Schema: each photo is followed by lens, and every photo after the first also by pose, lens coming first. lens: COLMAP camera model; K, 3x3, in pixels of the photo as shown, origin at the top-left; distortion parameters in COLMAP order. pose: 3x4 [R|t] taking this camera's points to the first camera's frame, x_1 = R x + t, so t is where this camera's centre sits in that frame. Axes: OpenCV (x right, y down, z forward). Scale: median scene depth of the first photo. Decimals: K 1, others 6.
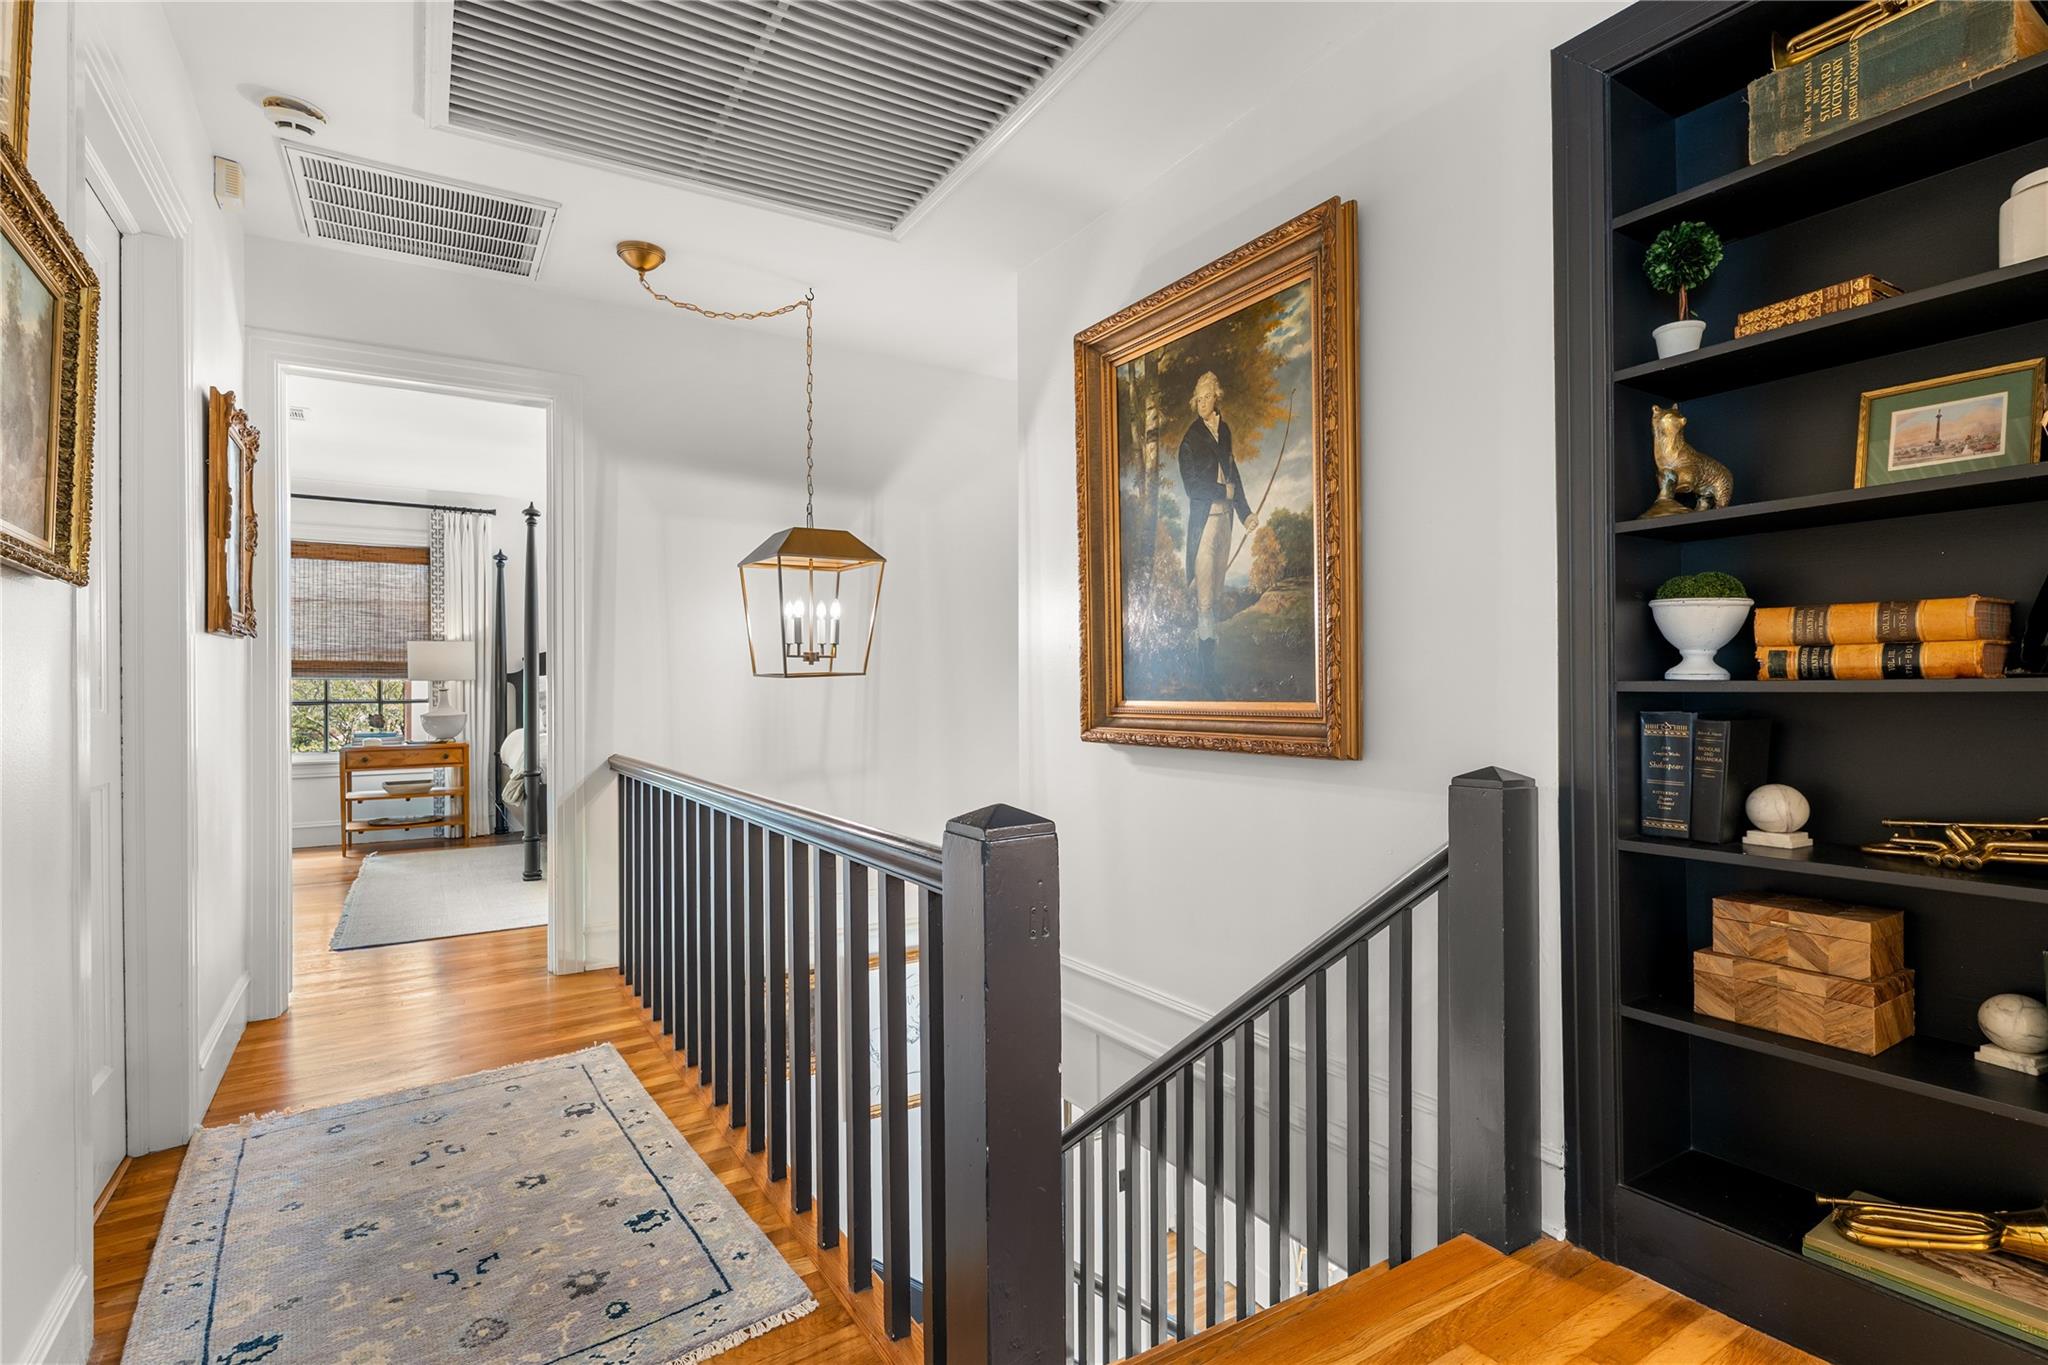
lens RADIAL K [[1001.0, 0, 1024.0], [0, 1001.0, 682.5], [0, 0, 1]] dist [0.017185, -0.000043]
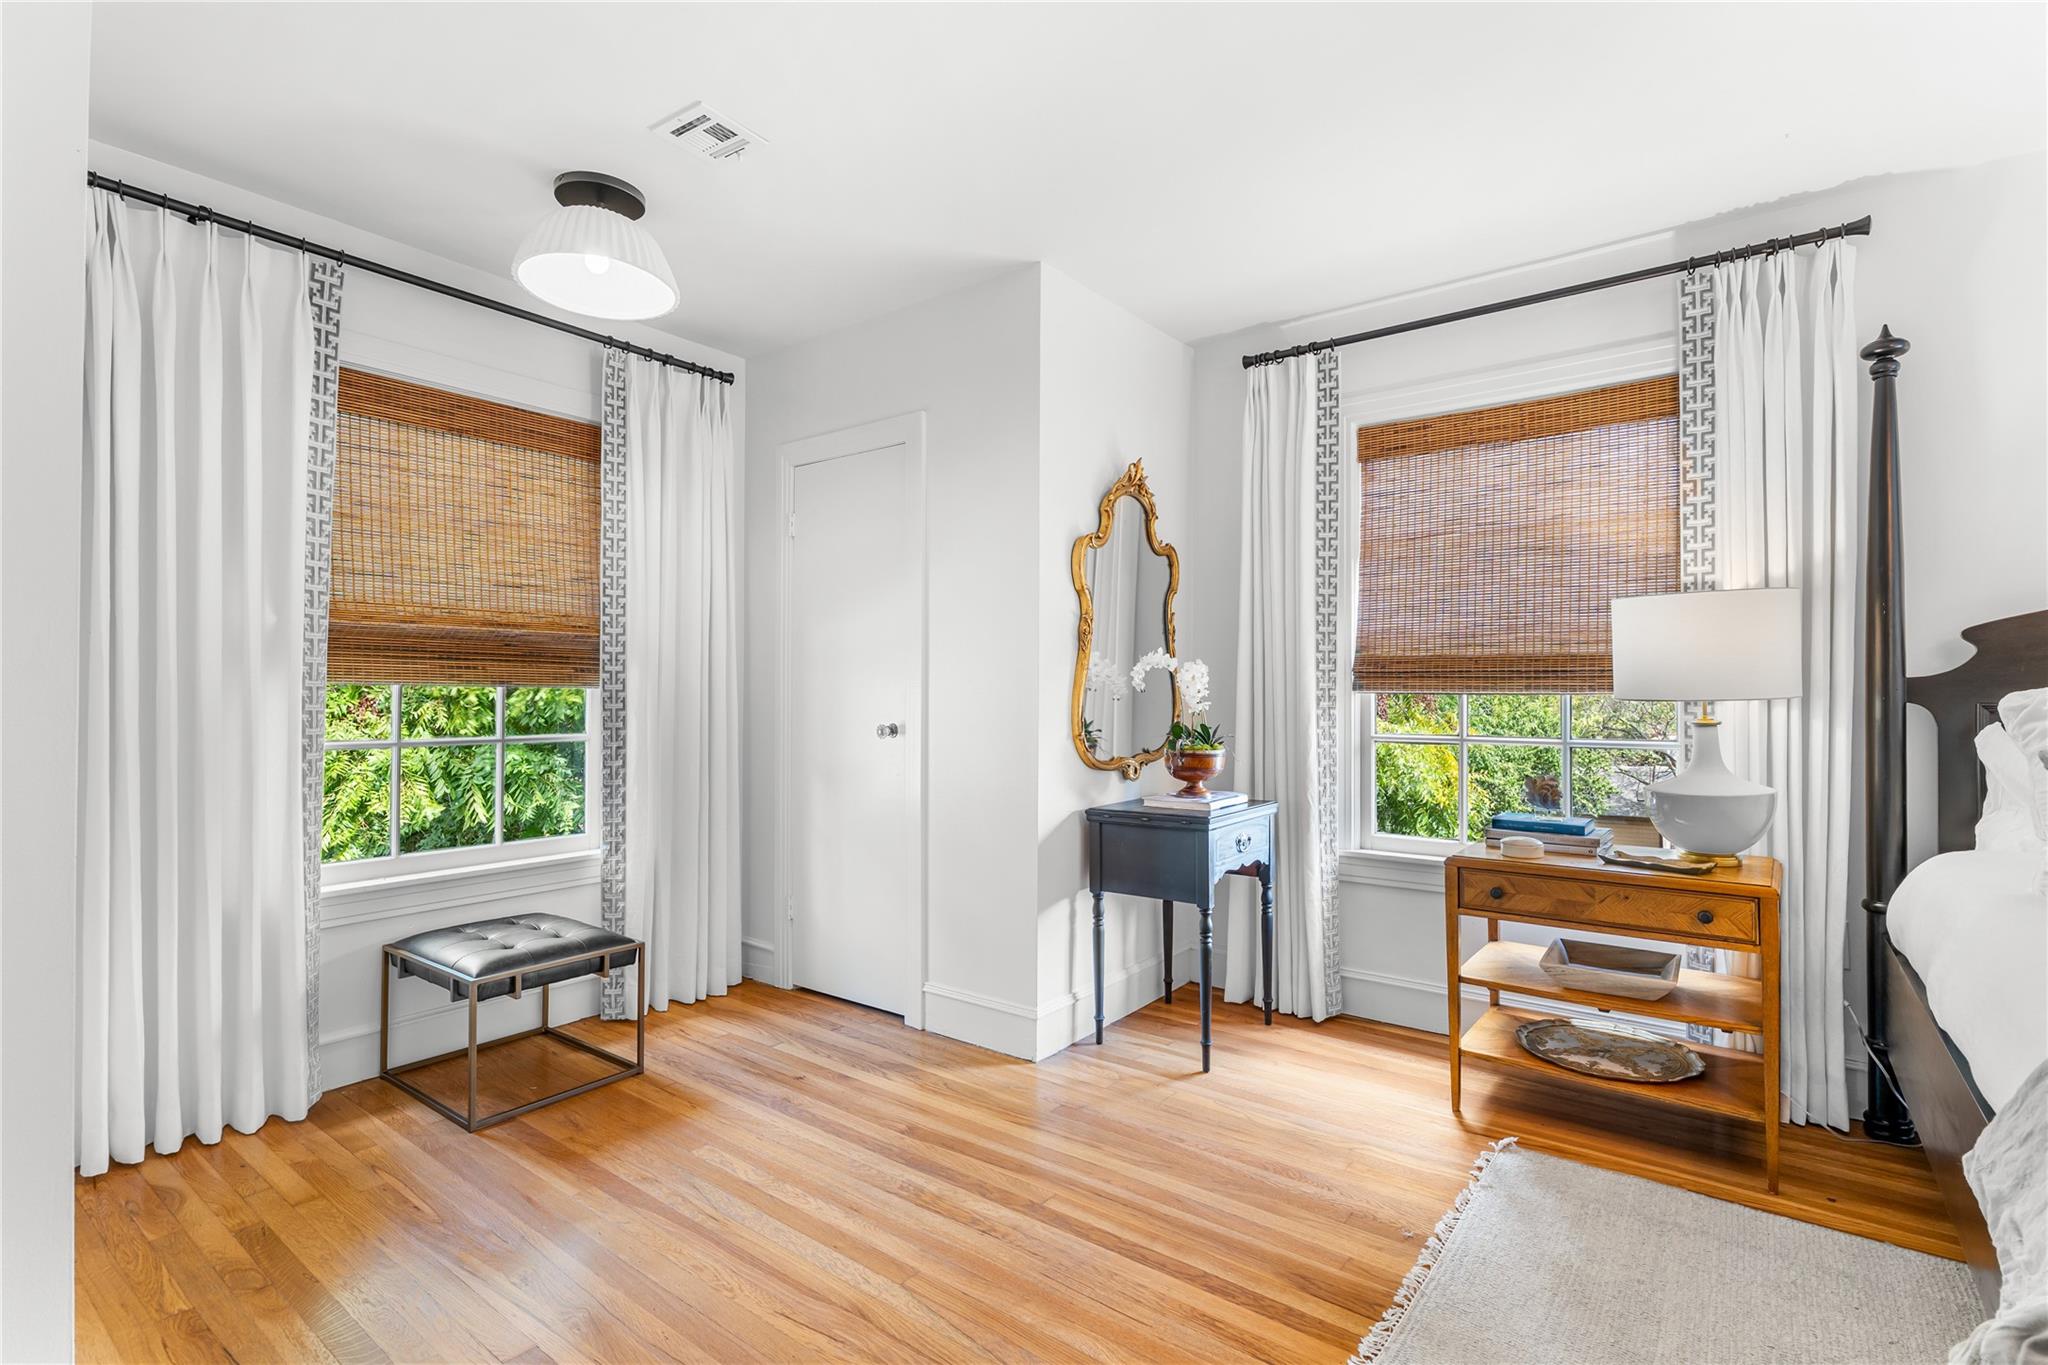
lens RADIAL K [[944.9, 0, 1024.0], [0, 944.9, 682.5], [0, 0, 1]] dist [0.001259, 0.000221]
pose [[0.366922, -0.002500, -0.930248, -0.367547], [-0.003889, 0.999984, -0.004221, -0.005821], [0.930244, 0.005166, 0.366906, 0.680587]]
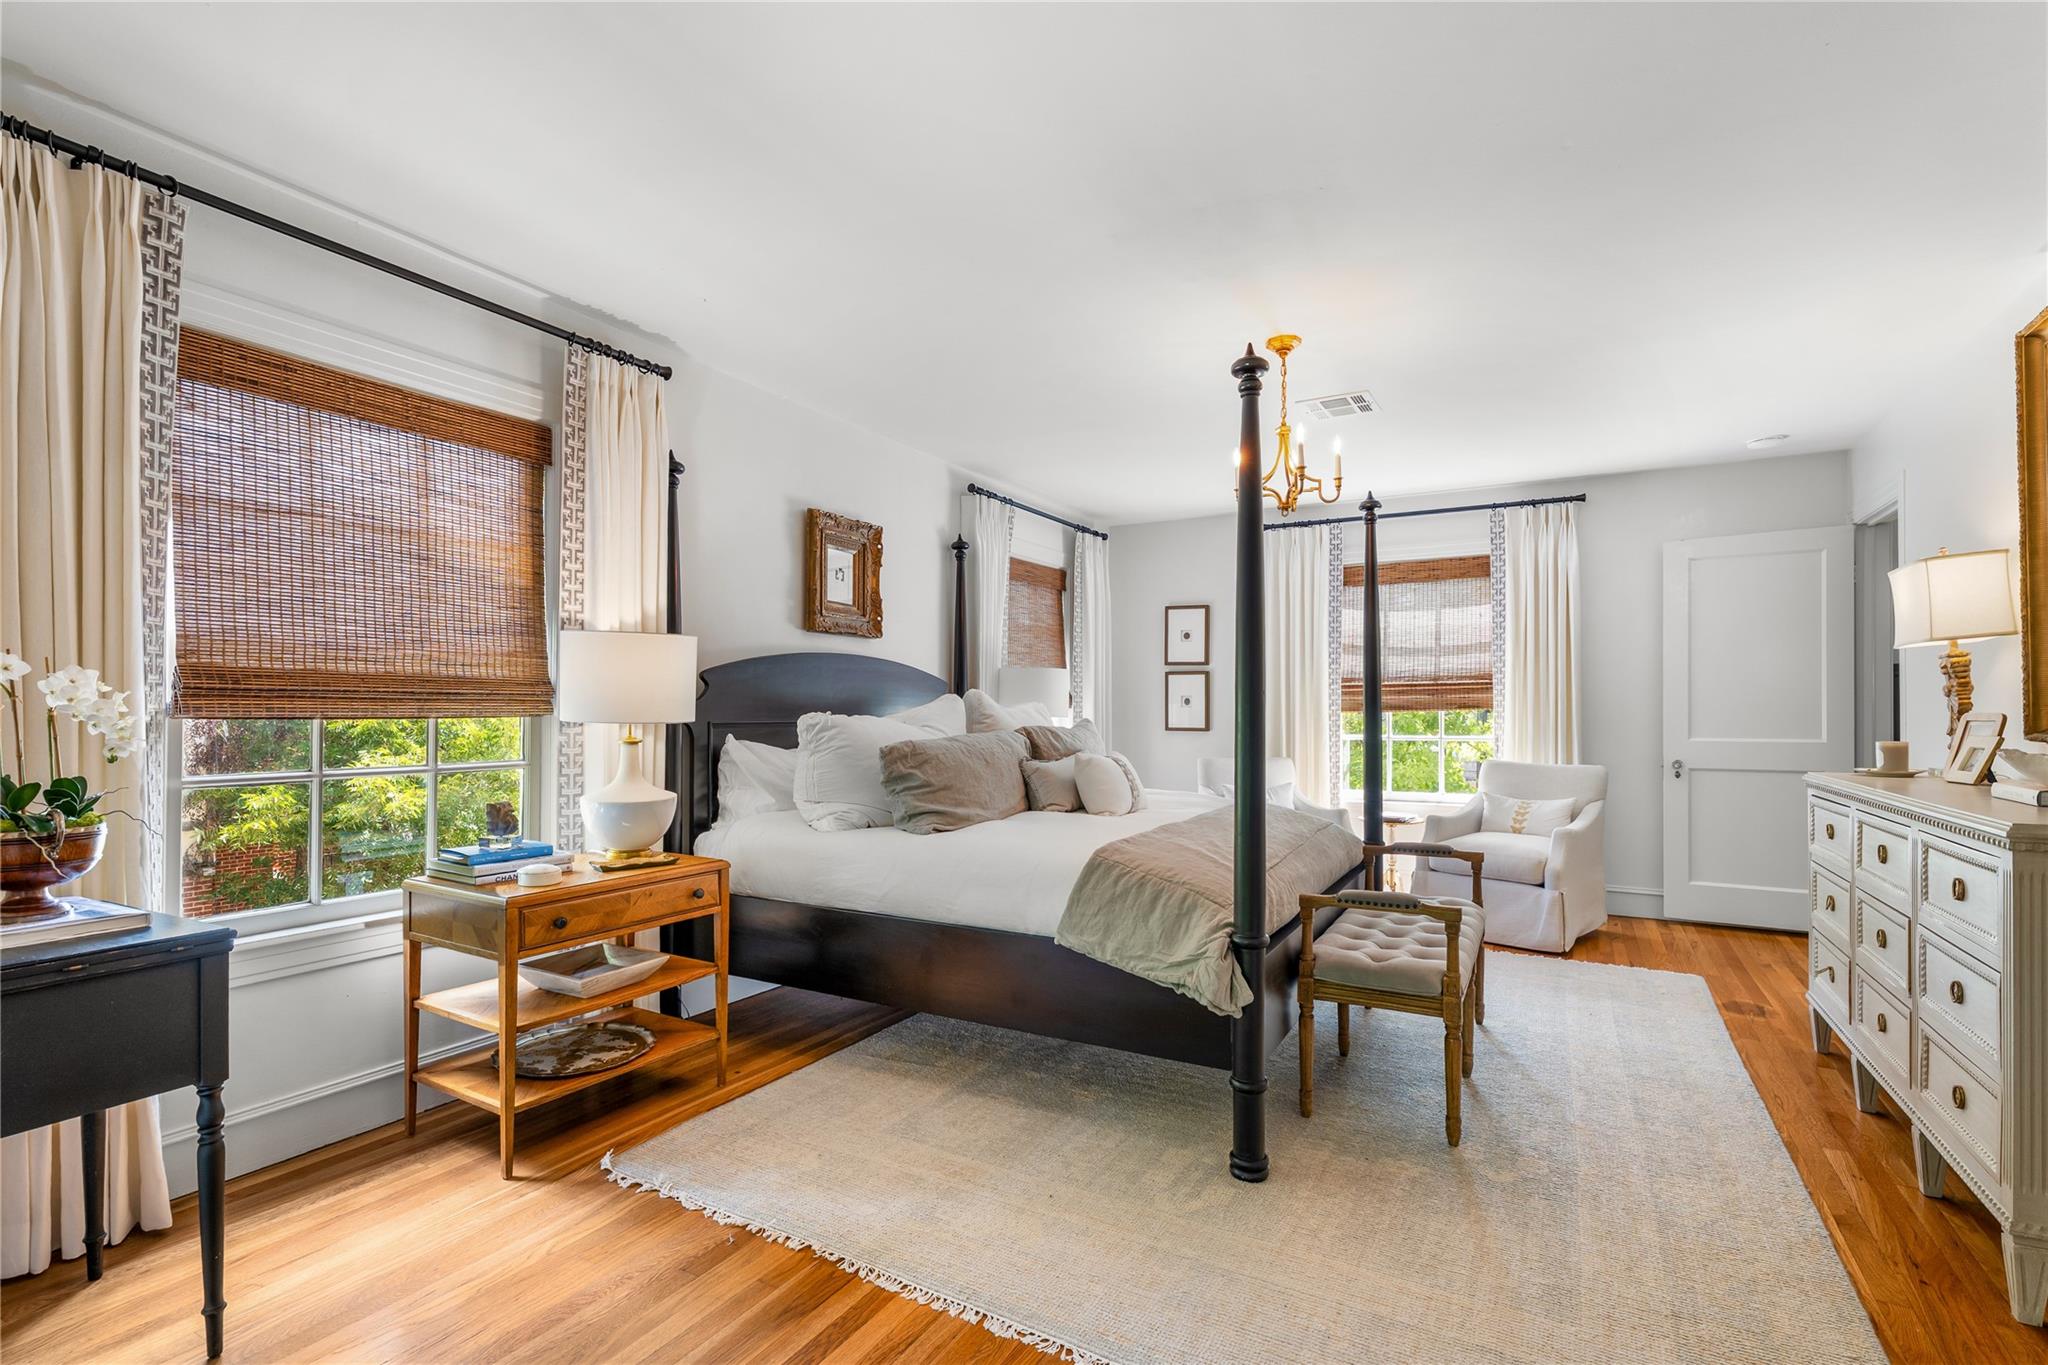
lens RADIAL K [[951.5, 0, 1026.5], [0, 951.5, 706.7], [0, 0, 1]] dist [-0.000647, -0.000495]
pose [[0.872051, 0.010466, 0.489304, -0.677981], [-0.008797, 0.999945, -0.005709, -0.008055], [-0.489337, 0.000674, 0.872095, 0.581771]]
